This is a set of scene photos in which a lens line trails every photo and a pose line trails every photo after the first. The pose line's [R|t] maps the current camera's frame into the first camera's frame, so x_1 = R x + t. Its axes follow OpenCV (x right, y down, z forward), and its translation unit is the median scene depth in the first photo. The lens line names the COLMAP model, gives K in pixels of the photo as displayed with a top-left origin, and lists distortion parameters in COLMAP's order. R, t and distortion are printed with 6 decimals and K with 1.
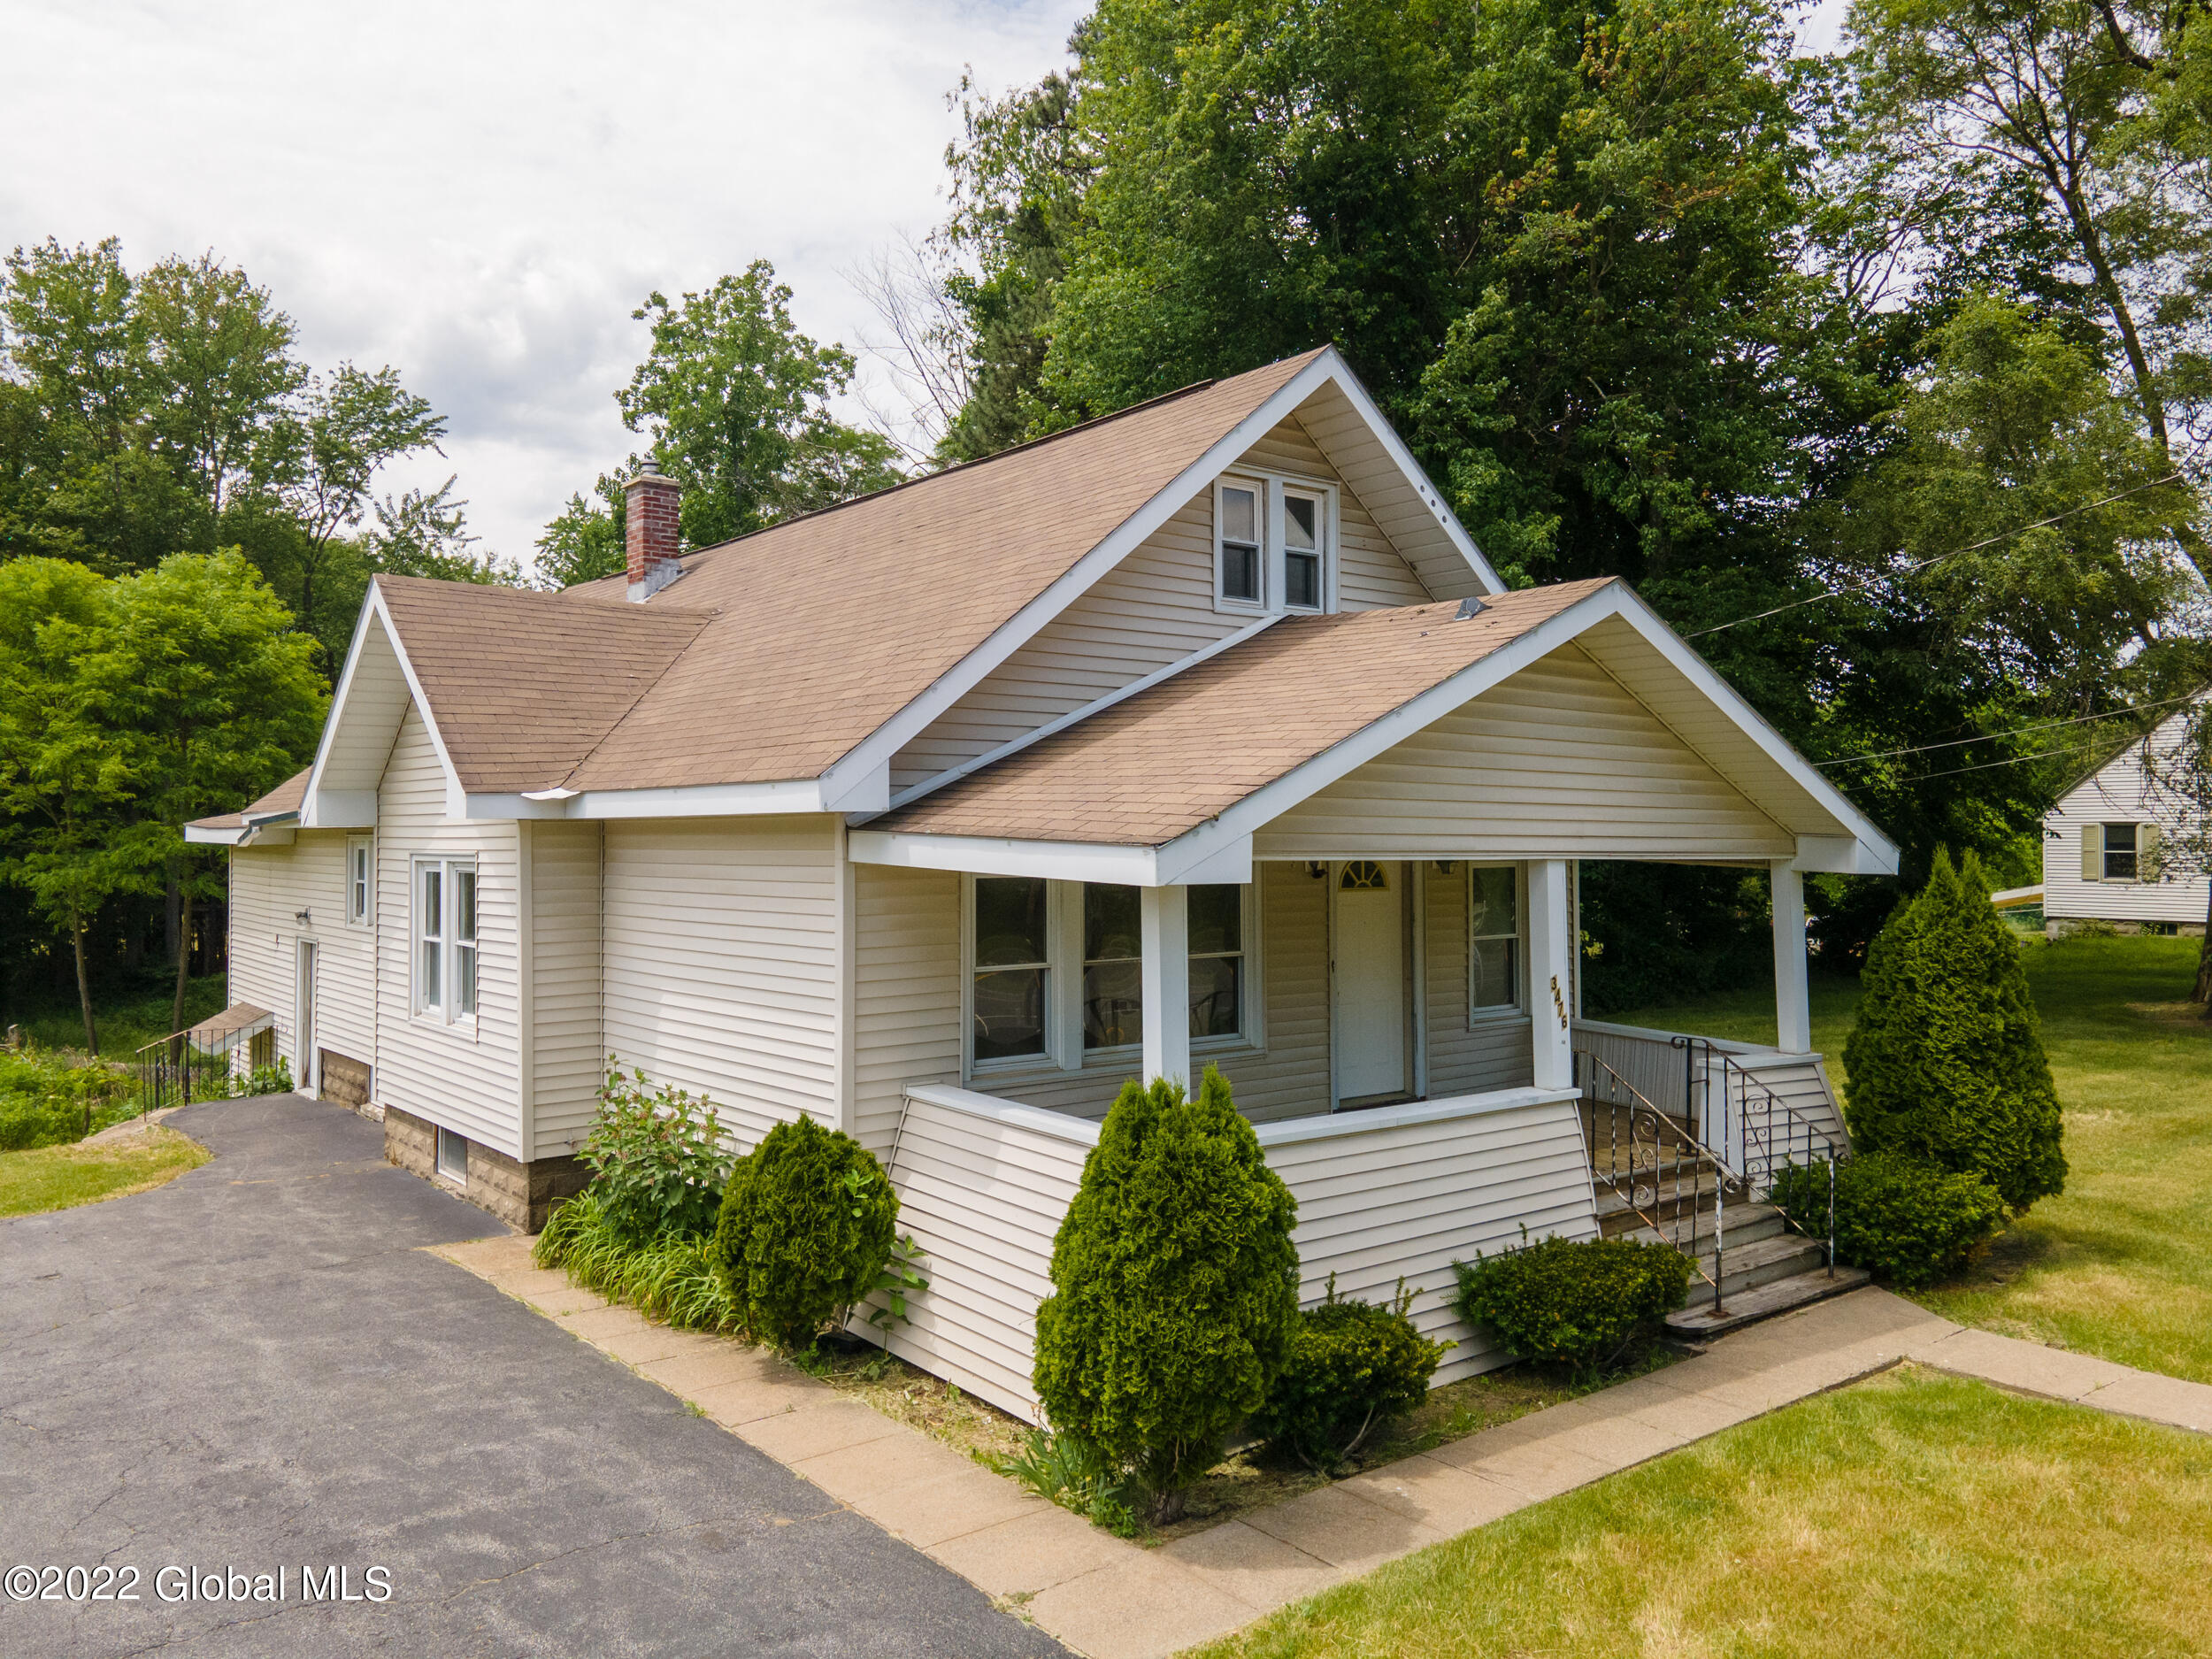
lens RADIAL K [[1612.2, 0, 1101.2], [0, 1612.2, 828.2], [0, 0, 1]] dist [0.027503, 0.025036]
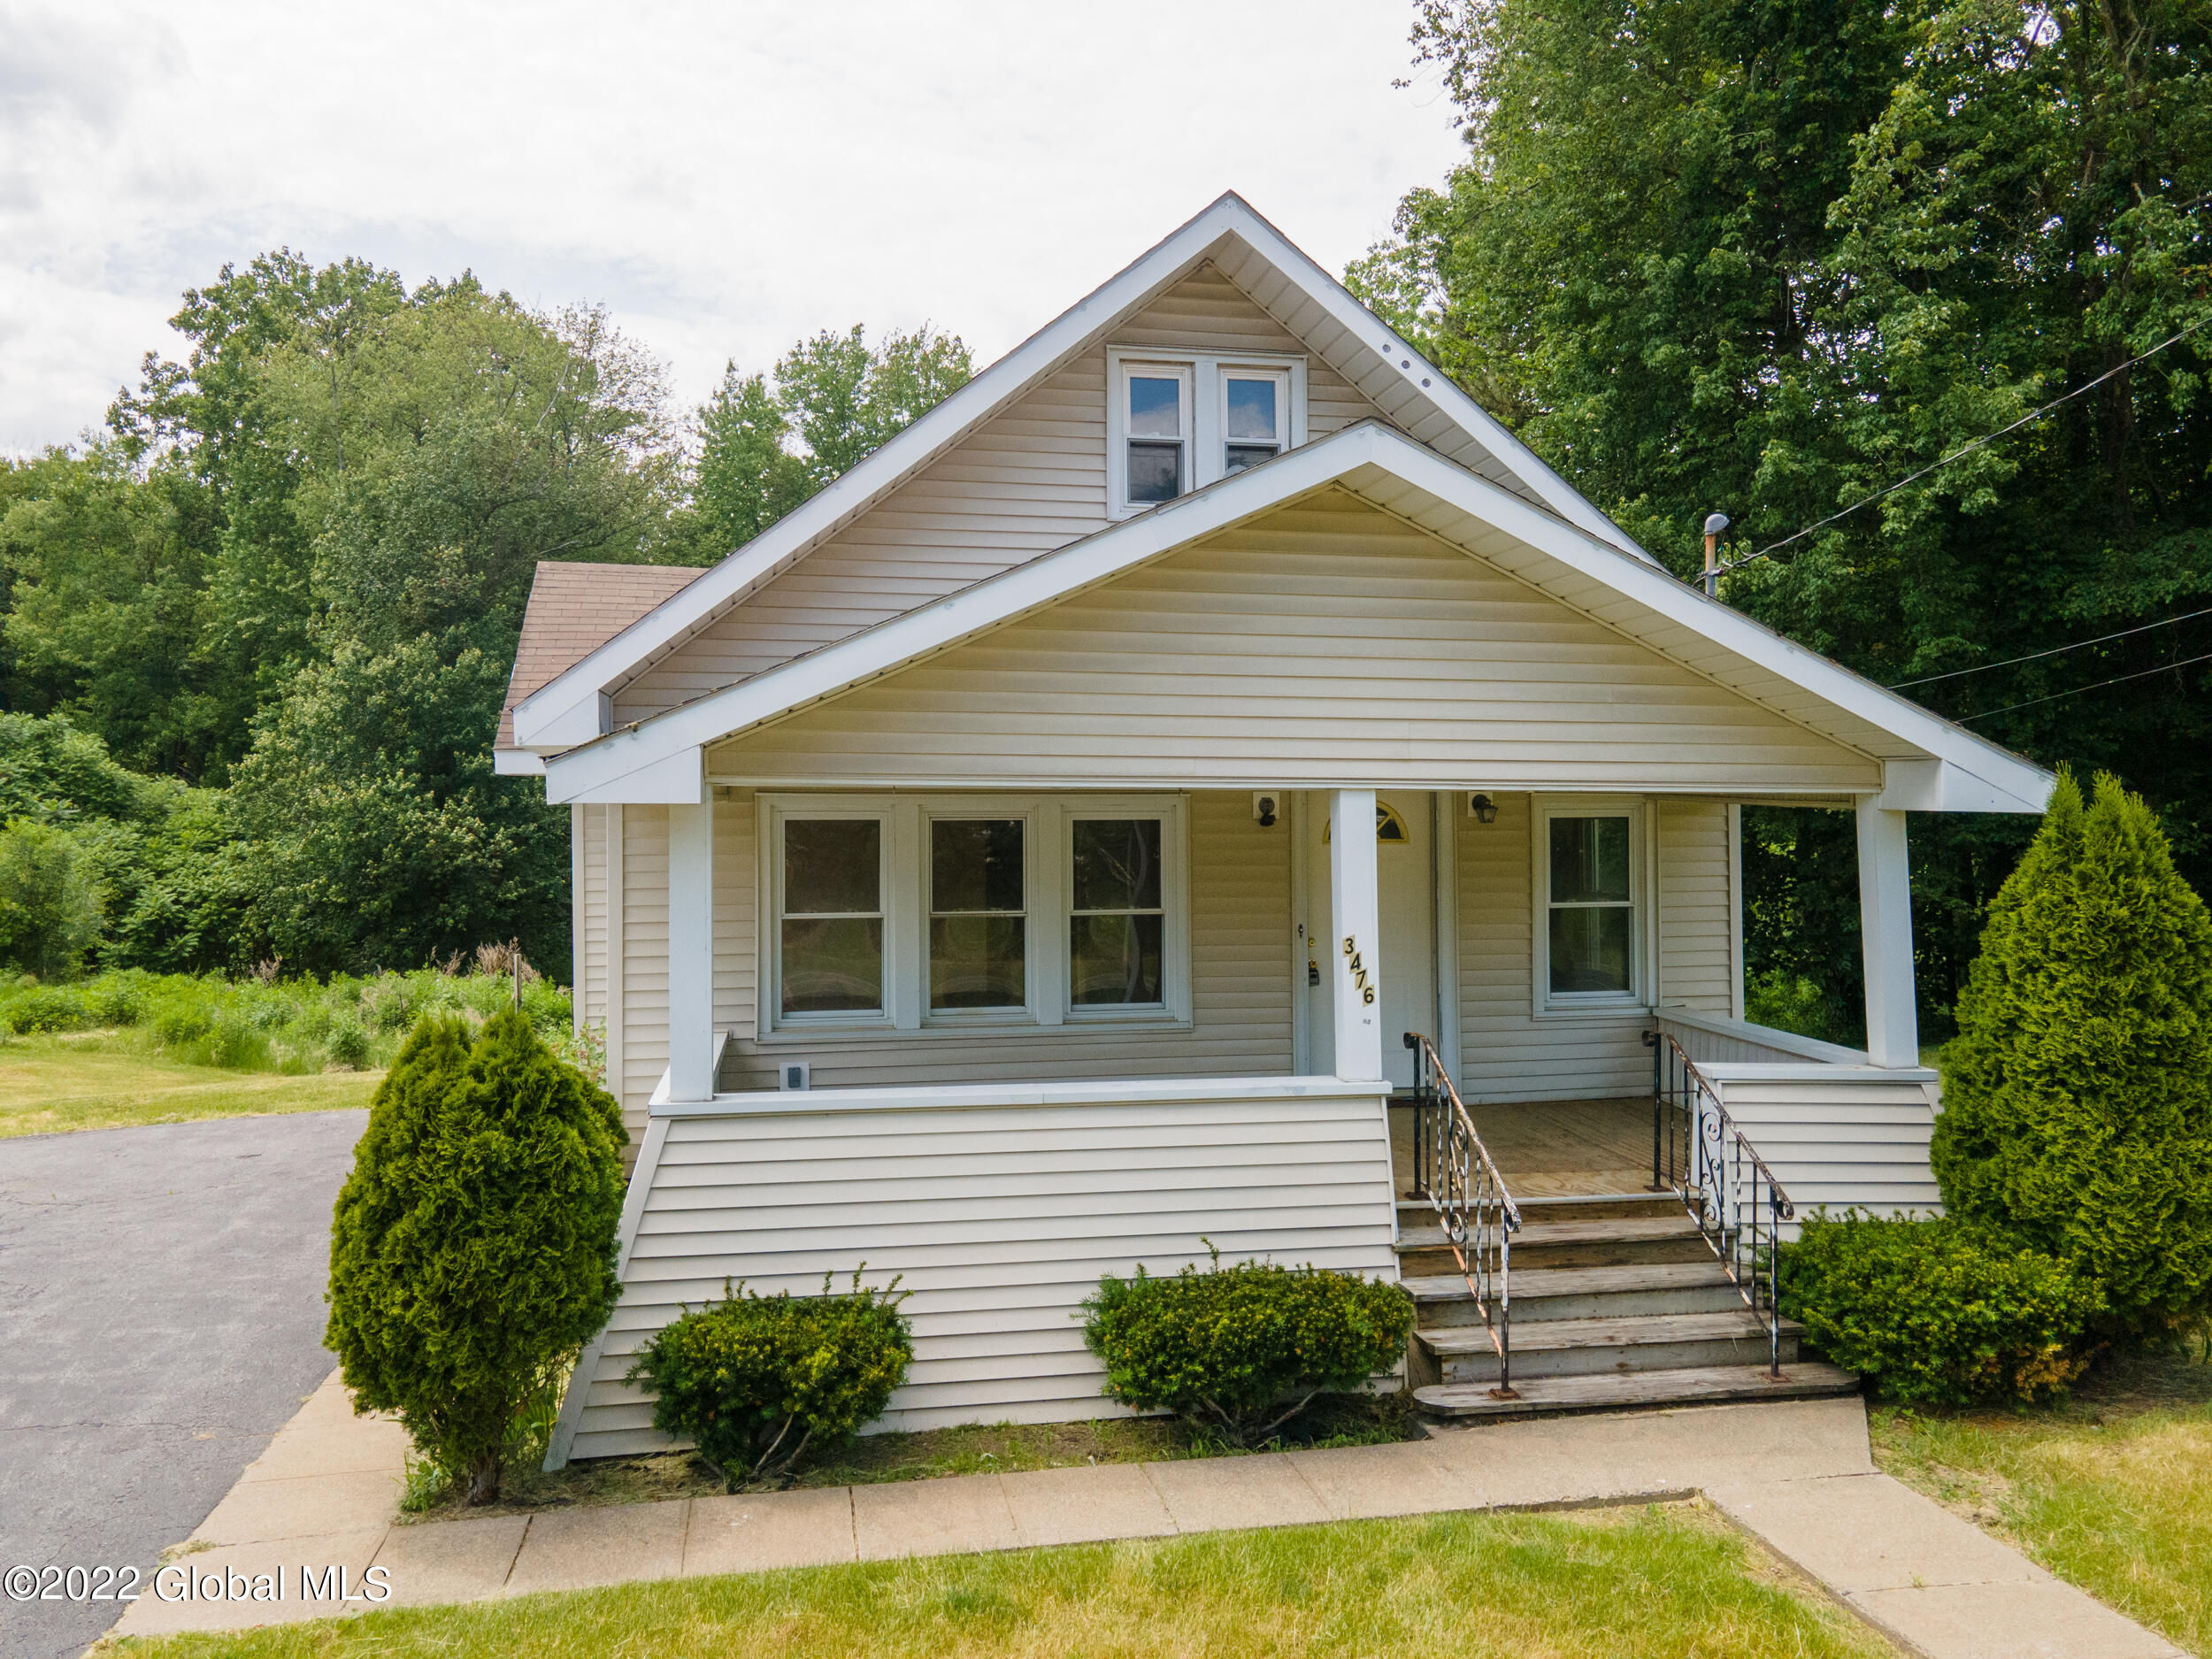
lens RADIAL K [[1612.2, 0, 1105.4], [0, 1612.2, 829.1], [0, 0, 1]] dist [0.027503, 0.025036]
pose [[0.888568, -0.004526, -0.458723, 0.496754], [0.005263, 0.999986, 0.000328, 0.035556], [0.458716, -0.002706, 0.888579, 0.231119]]
